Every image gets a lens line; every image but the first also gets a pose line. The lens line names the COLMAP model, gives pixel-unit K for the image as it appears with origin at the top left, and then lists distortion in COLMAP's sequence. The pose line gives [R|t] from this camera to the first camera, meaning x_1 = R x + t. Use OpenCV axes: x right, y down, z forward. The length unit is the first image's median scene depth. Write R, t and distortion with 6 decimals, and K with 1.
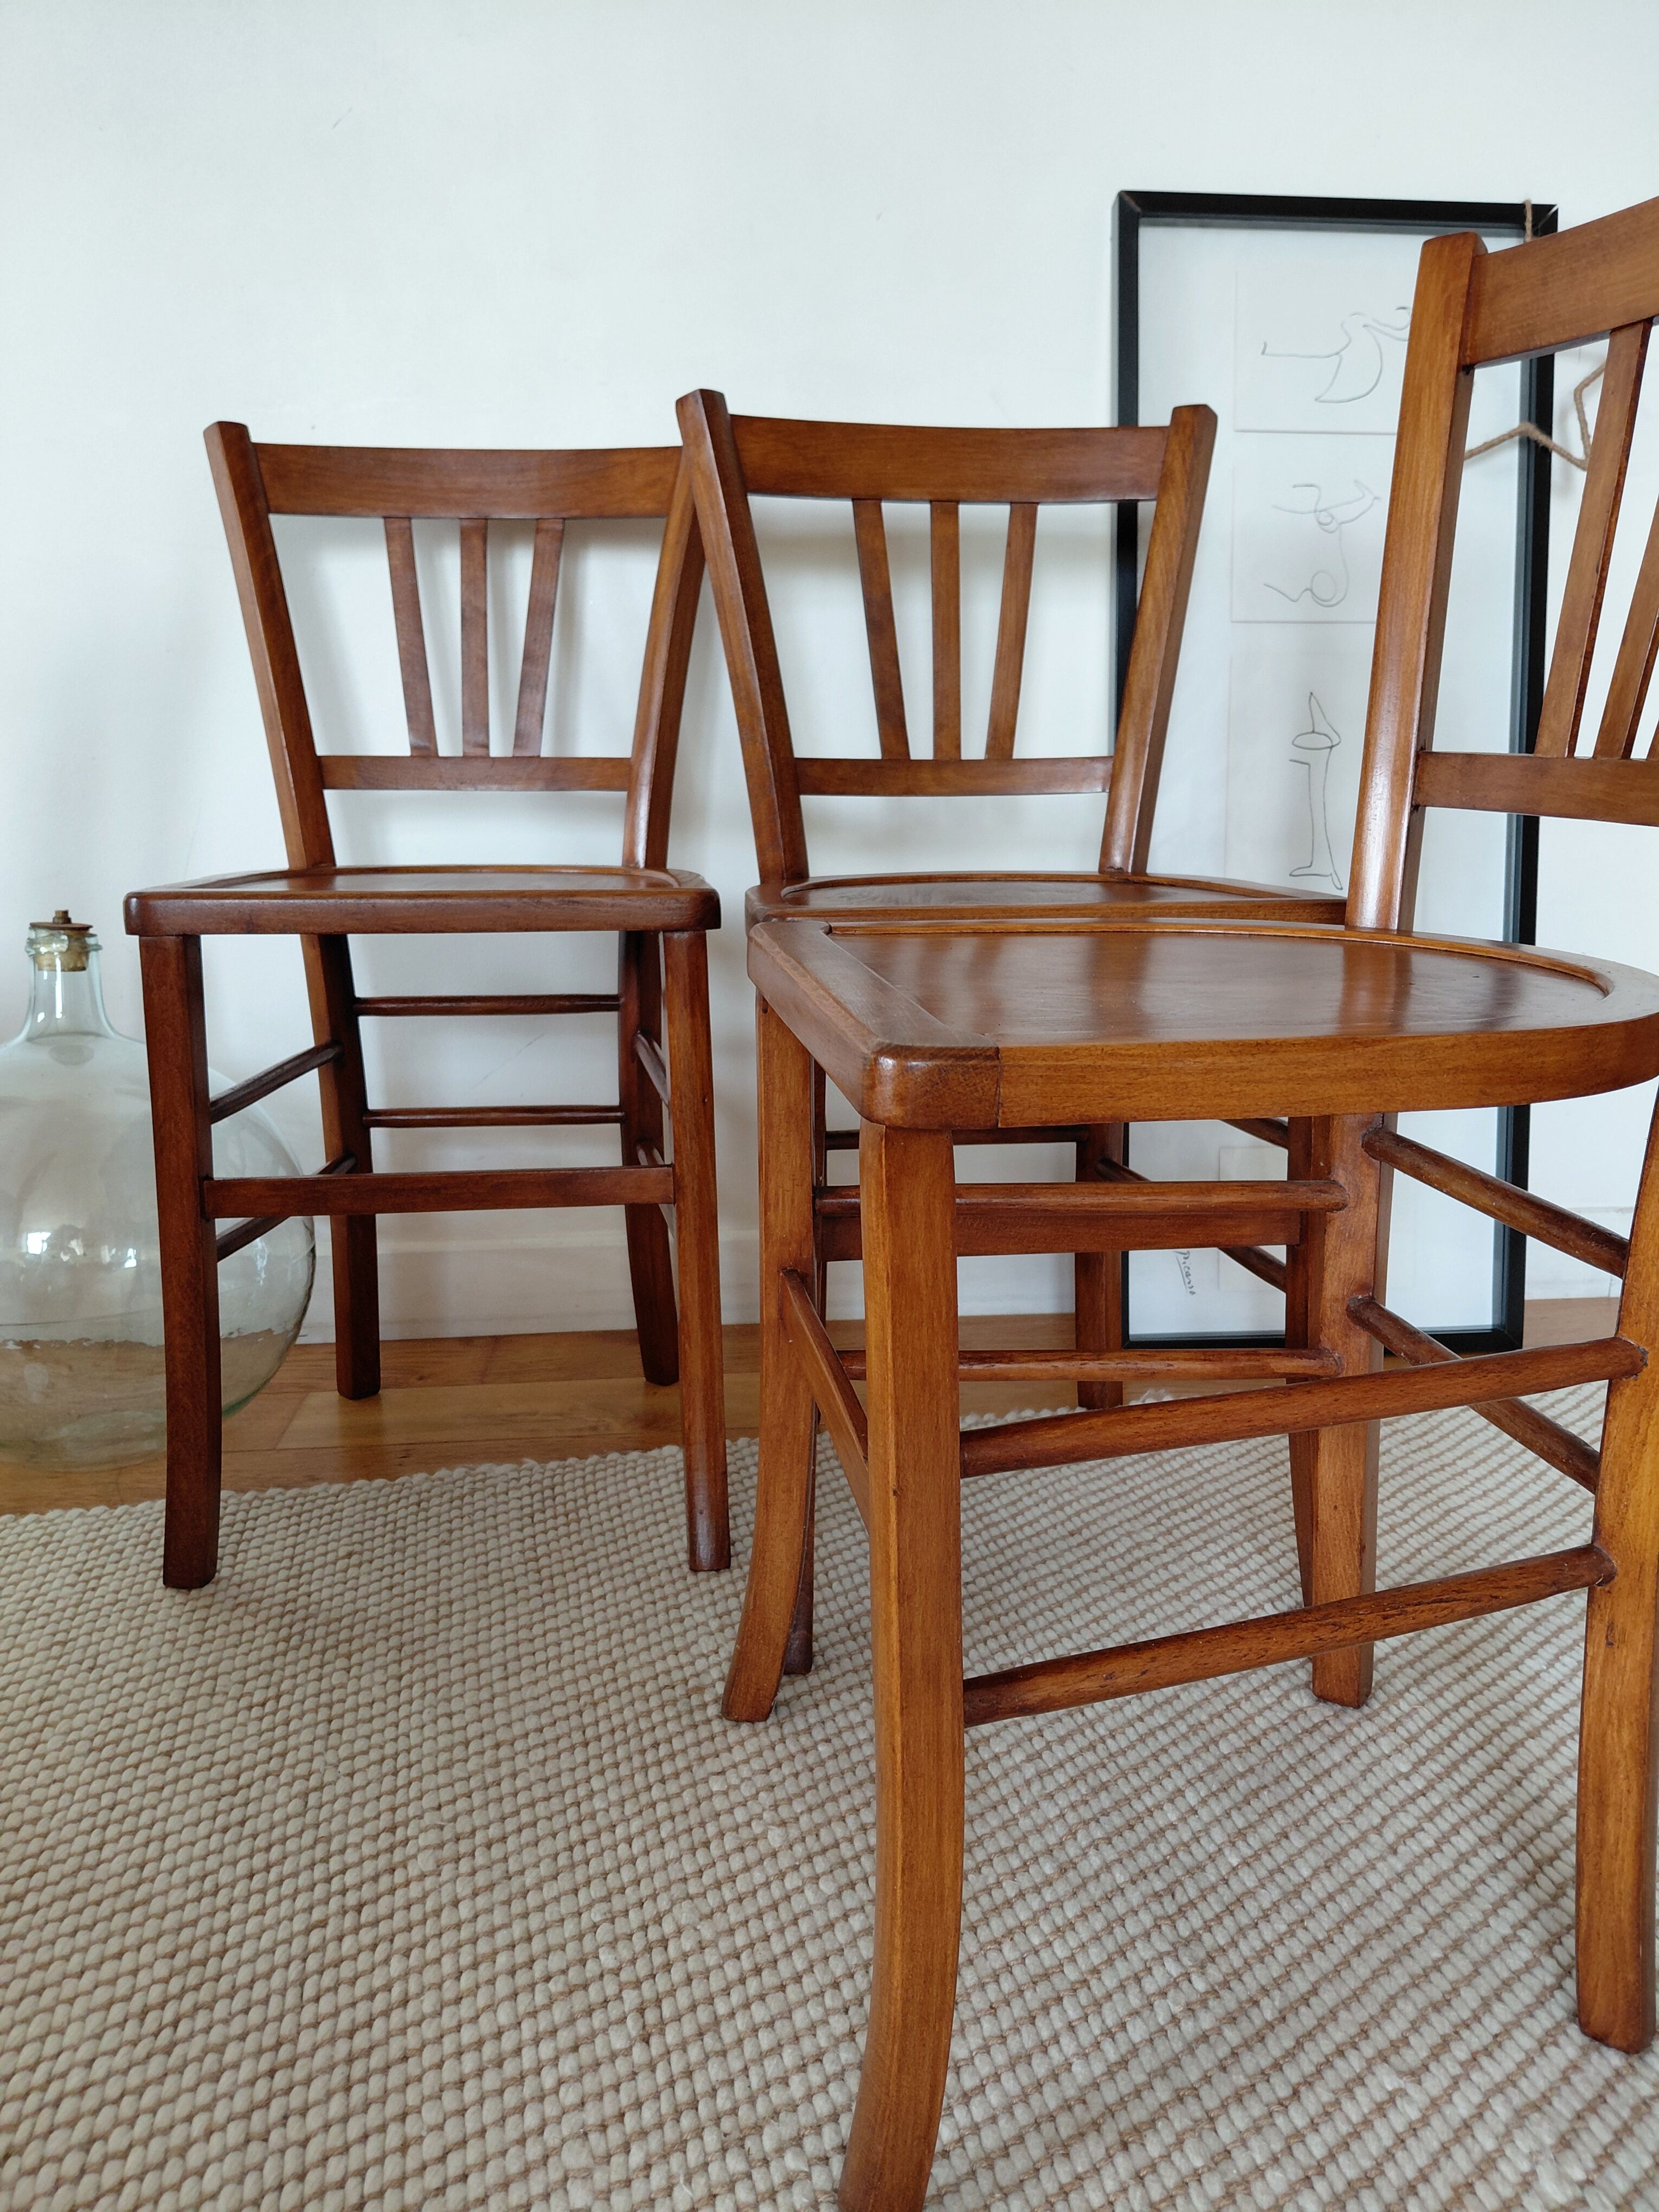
lens RADIAL K [[1711.8, 0, 851.4], [0, 1711.8, 1123.1], [0, 0, 1]] dist [-0.002661, -0.047014]
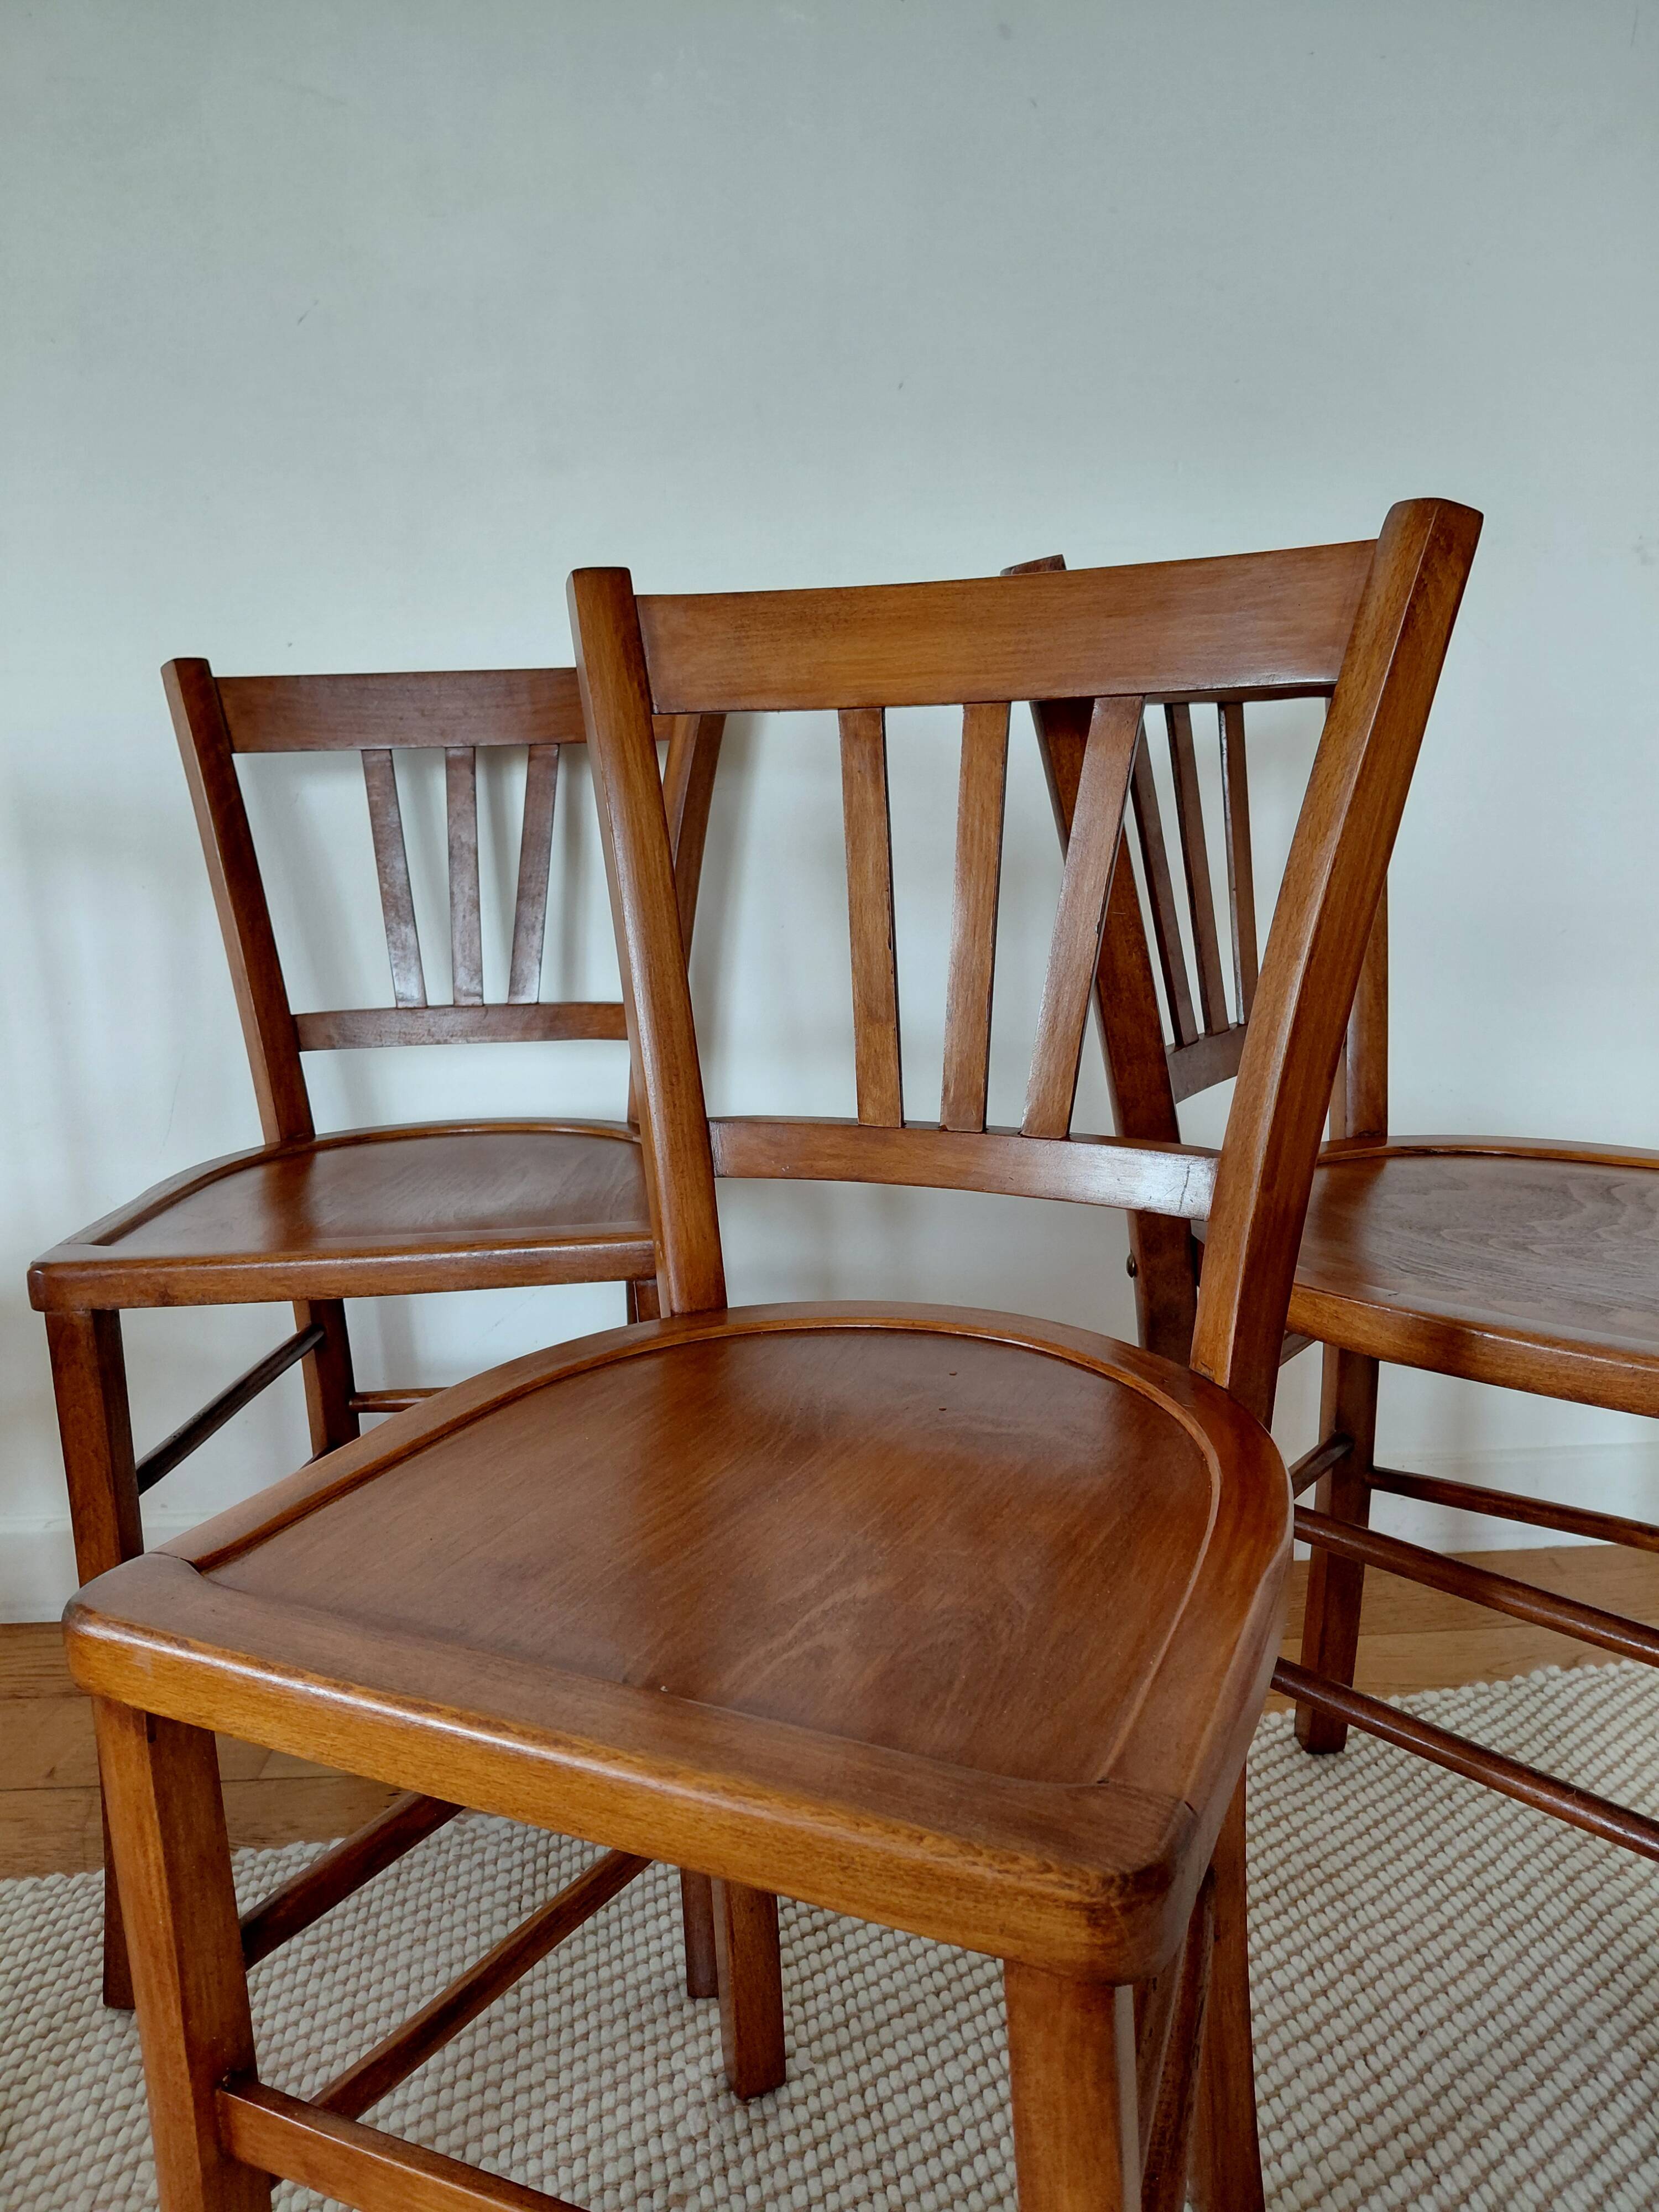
lens RADIAL K [[1709.0, 0, 854.7], [0, 1709.0, 1094.3], [0, 0, 1]] dist [0.003944, -0.046886]
pose [[0.997490, -0.019095, -0.068192, 0.060261], [0.018114, 0.999724, -0.014973, -0.189153], [0.068459, 0.013700, 0.997560, 0.136130]]
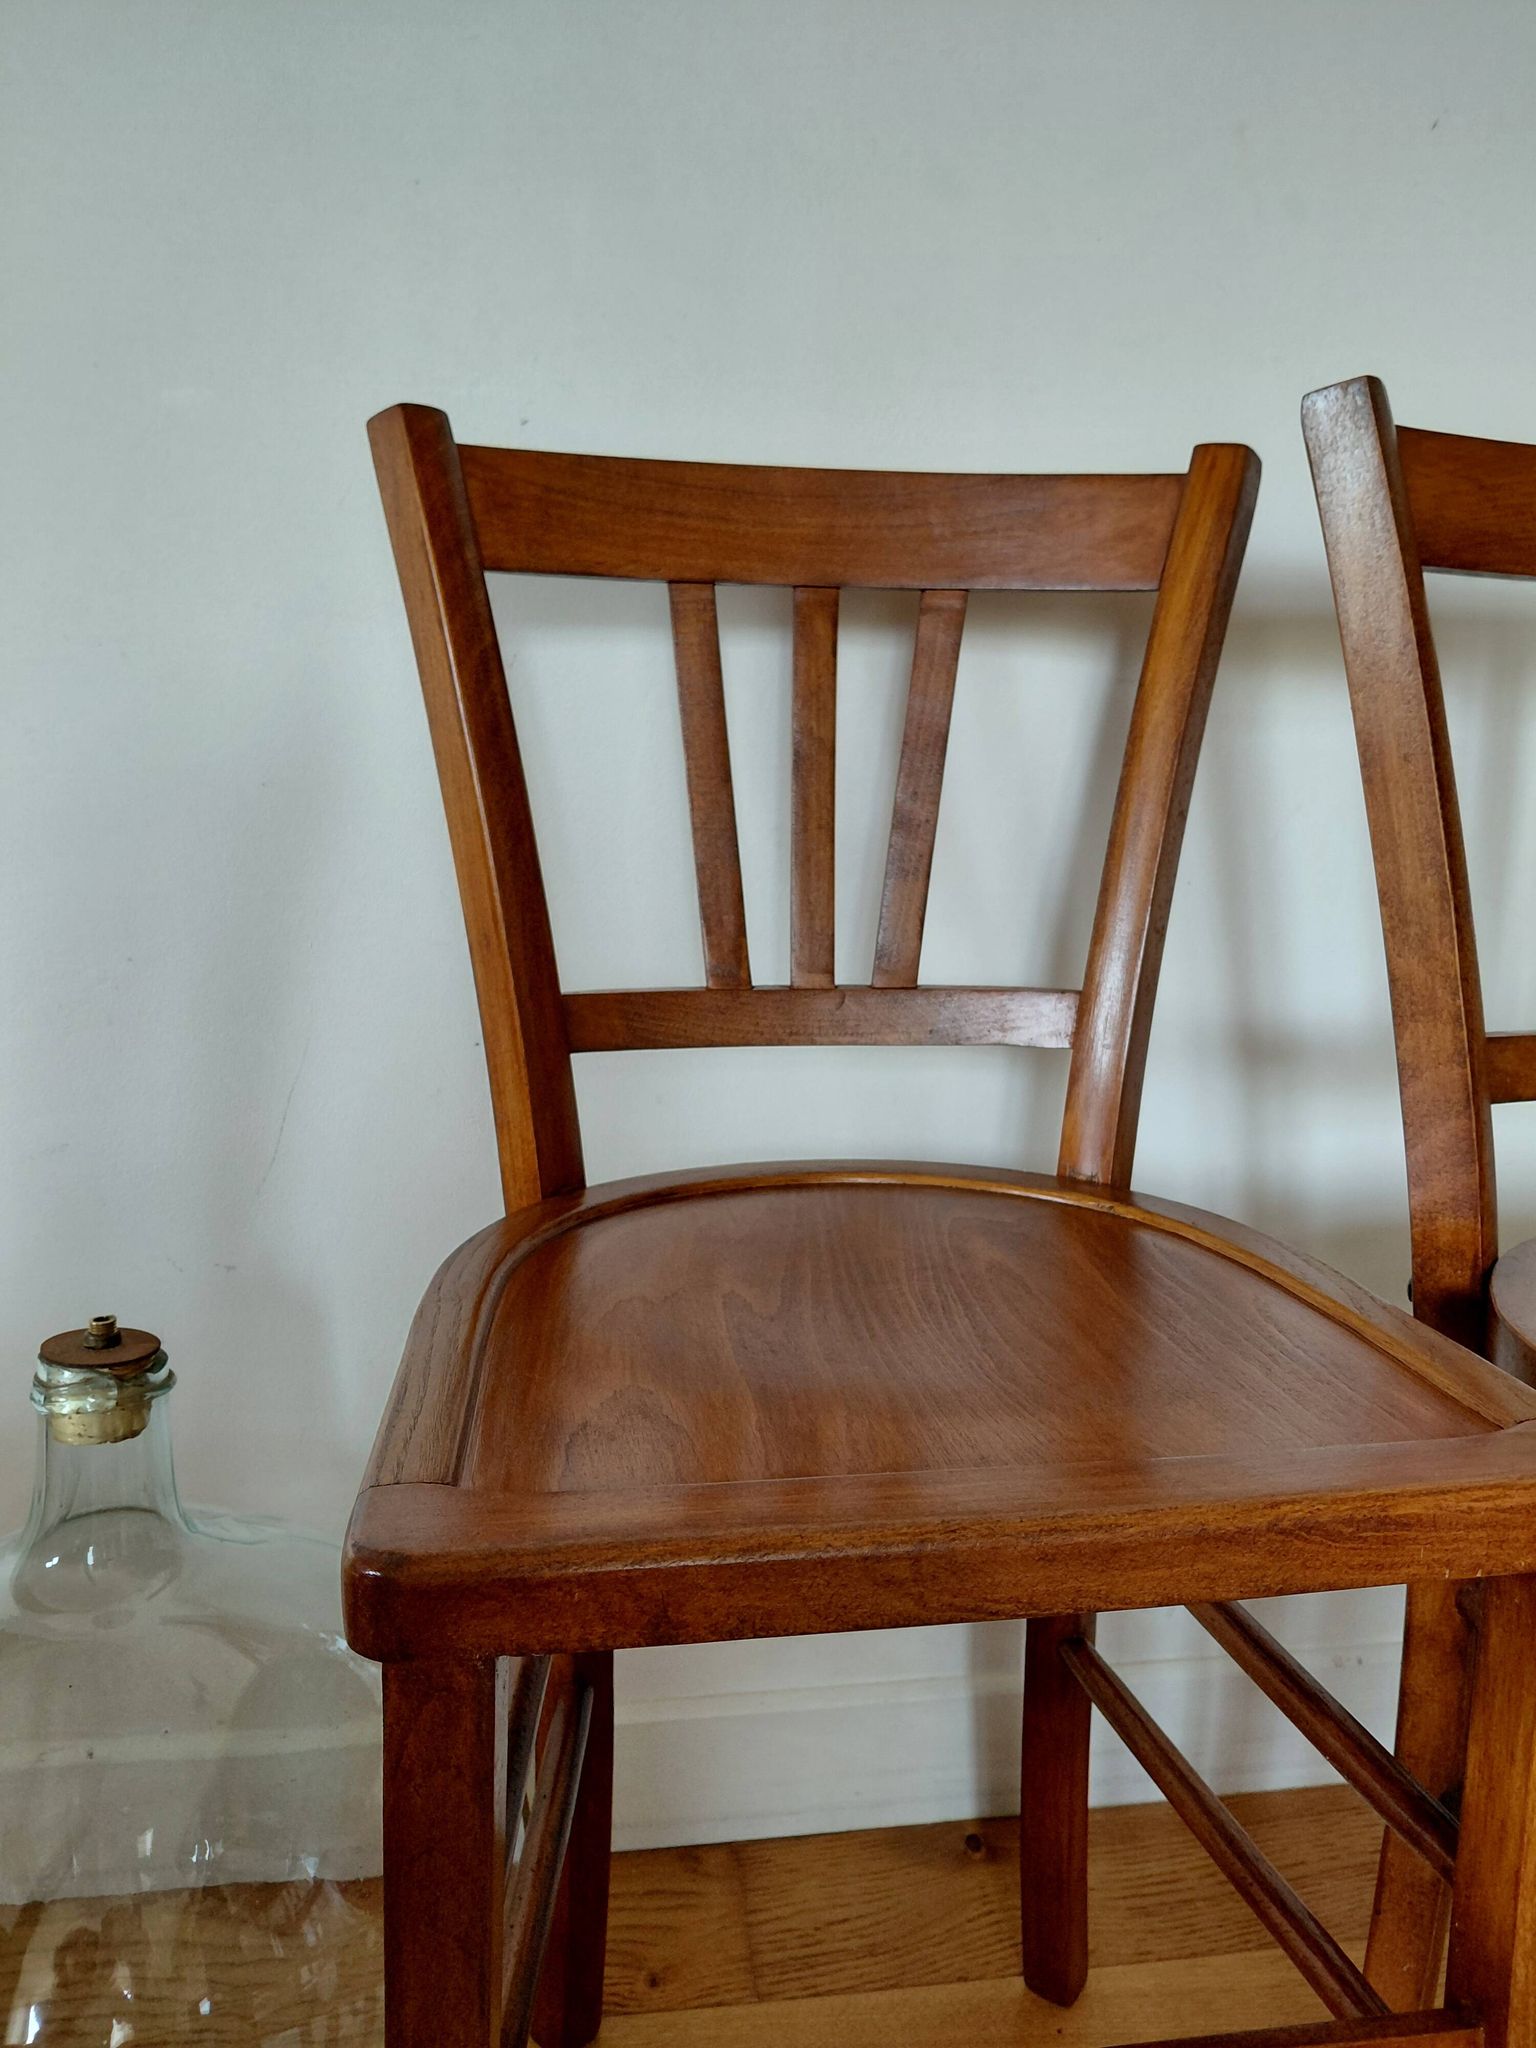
lens RADIAL K [[1582.2, 0, 774.8], [0, 1582.2, 993.4], [0, 0, 1]] dist [0.003944, -0.046886]
pose [[0.998855, 0.010811, 0.046611, -0.324621], [-0.008370, 0.998599, -0.052245, -0.231953], [-0.047110, 0.051795, 0.997546, 0.582645]]
